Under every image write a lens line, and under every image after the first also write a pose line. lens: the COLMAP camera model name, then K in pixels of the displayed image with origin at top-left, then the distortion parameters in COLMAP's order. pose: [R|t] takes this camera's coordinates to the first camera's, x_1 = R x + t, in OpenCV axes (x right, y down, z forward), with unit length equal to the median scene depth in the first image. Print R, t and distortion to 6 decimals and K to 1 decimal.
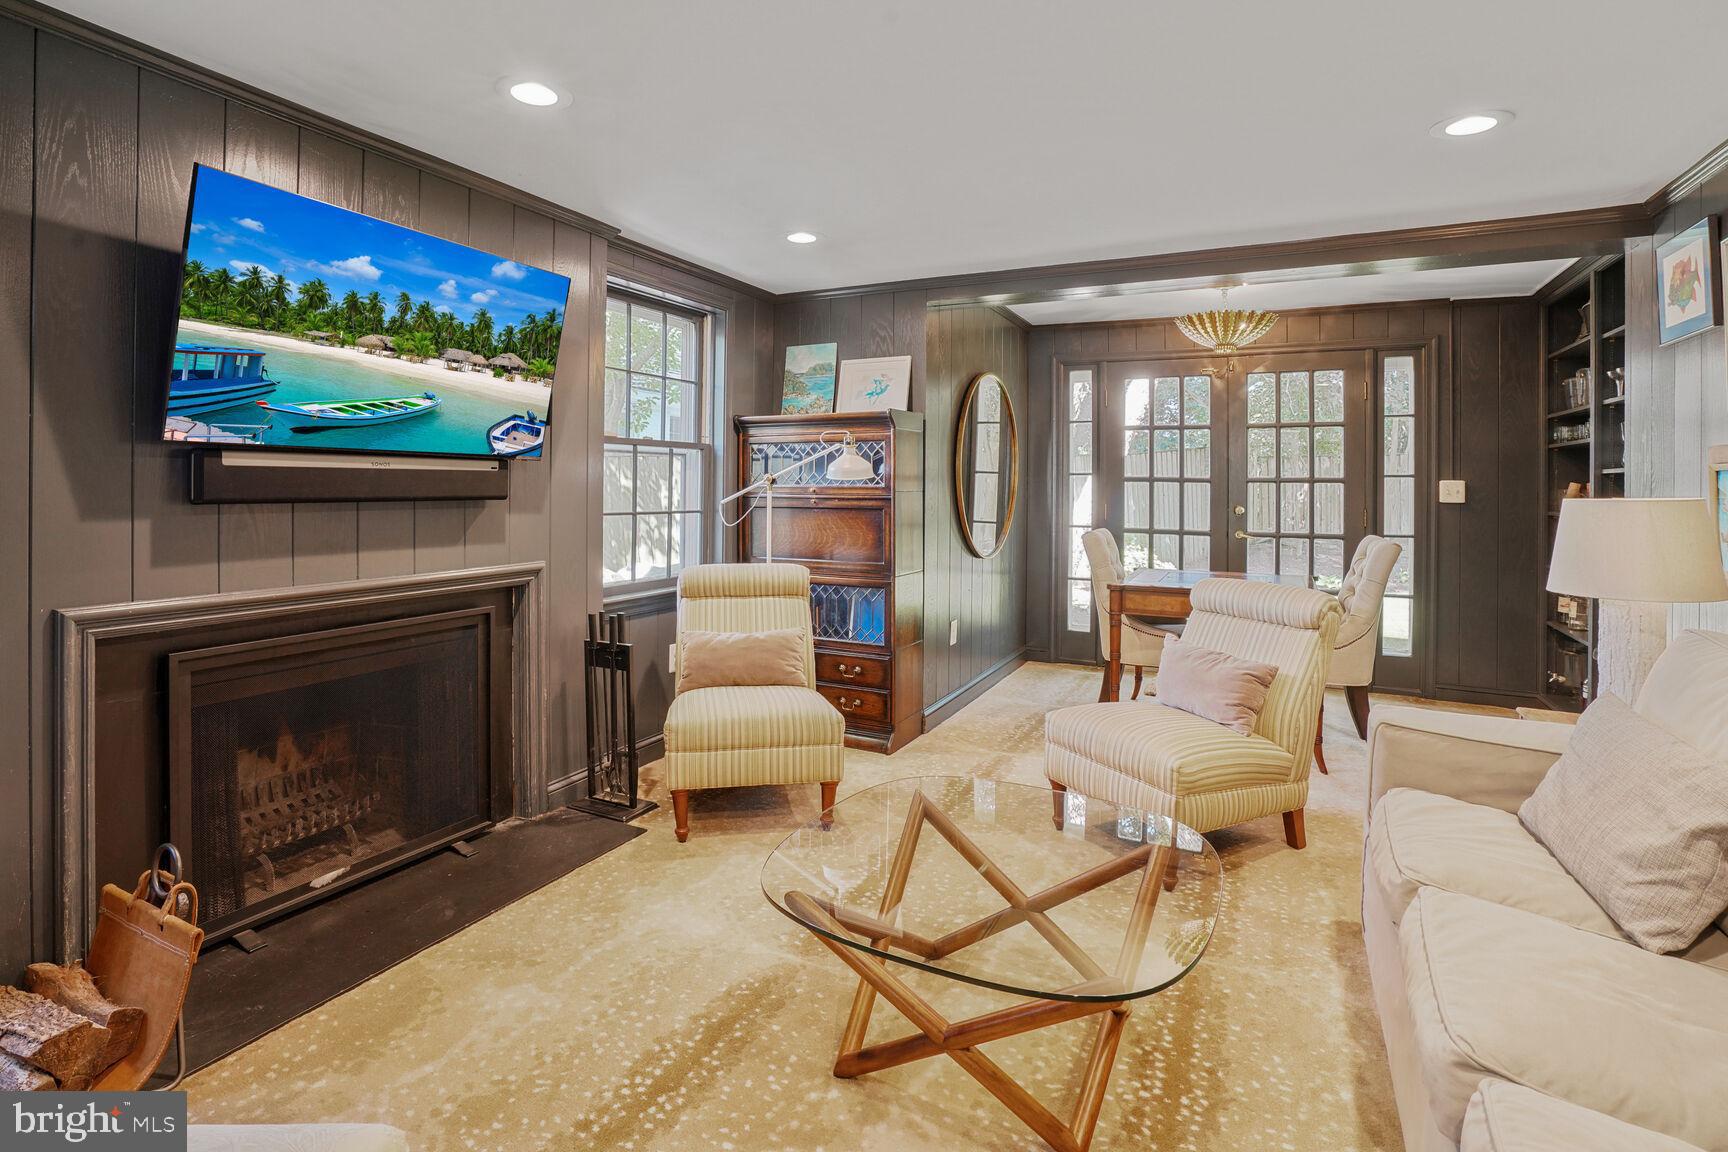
lens RADIAL K [[806.8, 0, 862.2], [0, 806.8, 485.5], [0, 0, 1]] dist [-0.000910, -0.000003]
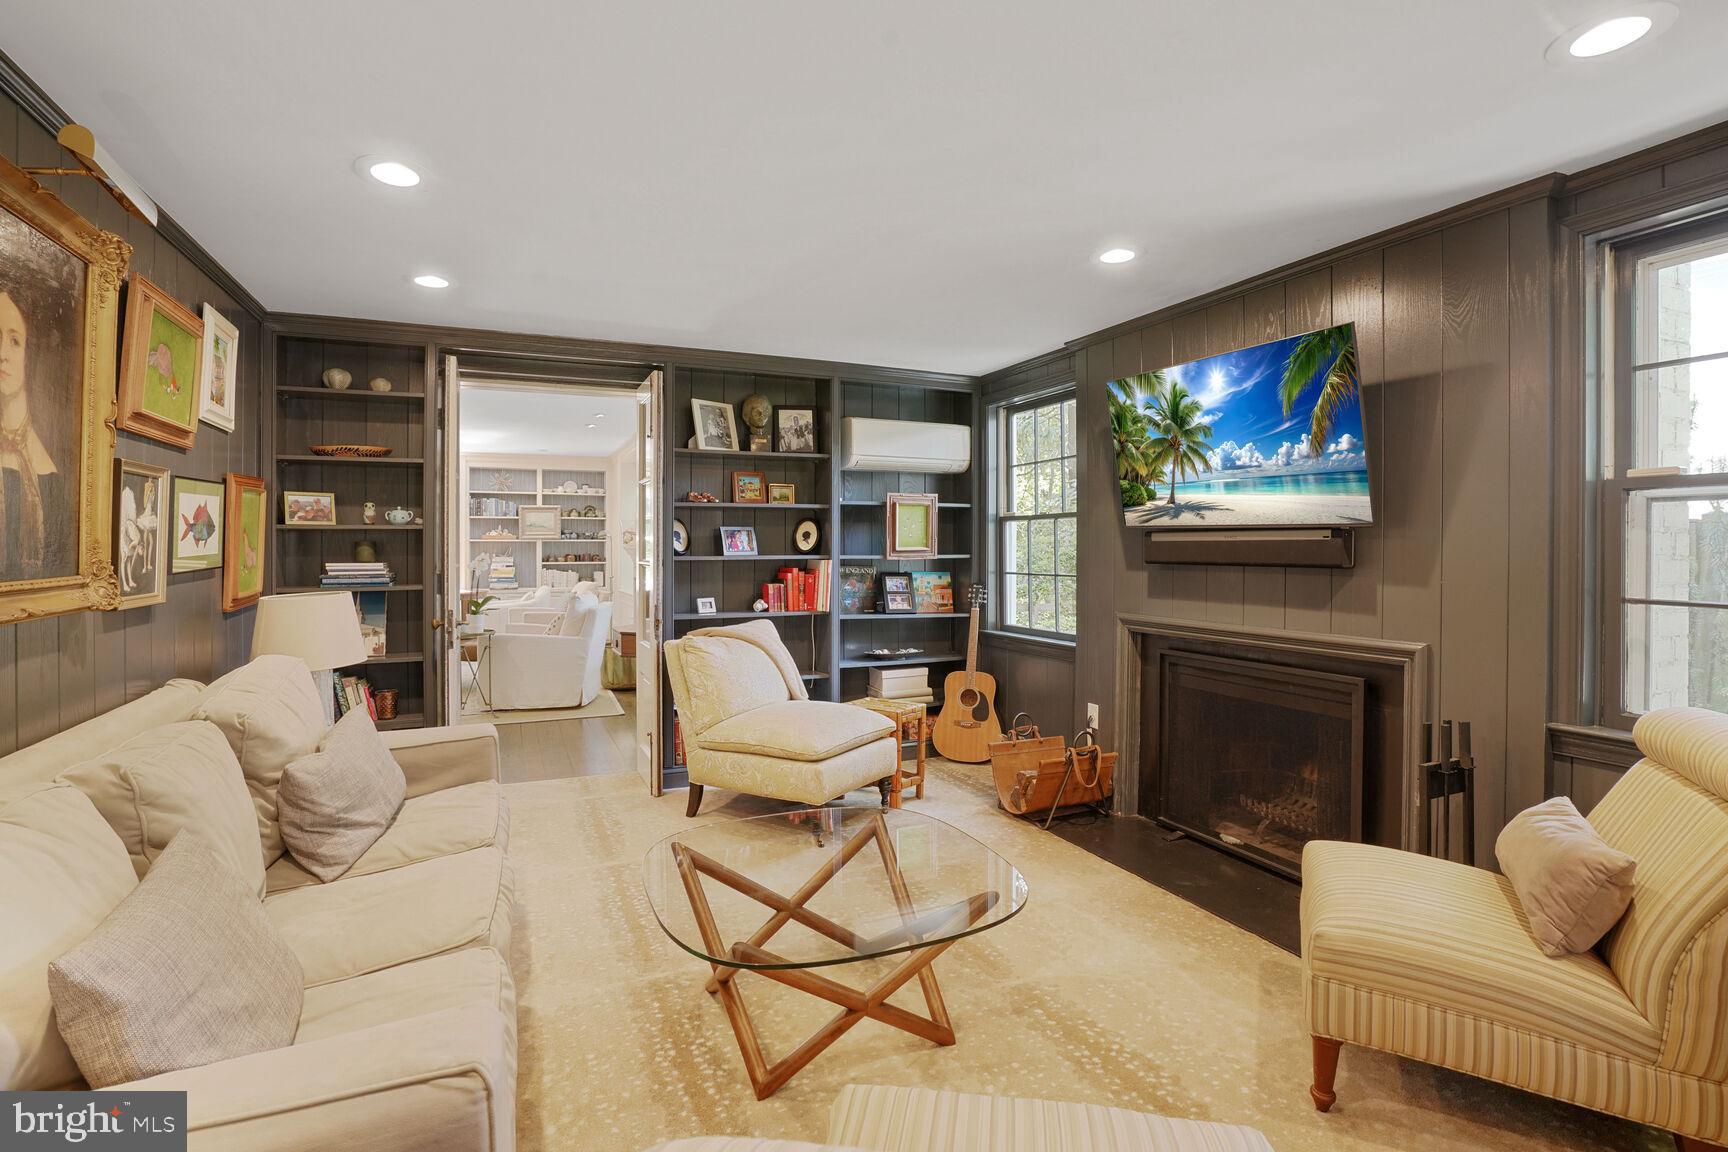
lens RADIAL K [[813.7, 0, 860.8], [0, 813.7, 558.8], [0, 0, 1]] dist [-0.001118, -0.000228]
pose [[-0.620091, 0.000315, -0.784530, 0.958691], [-0.006448, 0.999964, 0.005497, 0.005847], [0.784503, 0.008467, -0.620067, 1.598218]]
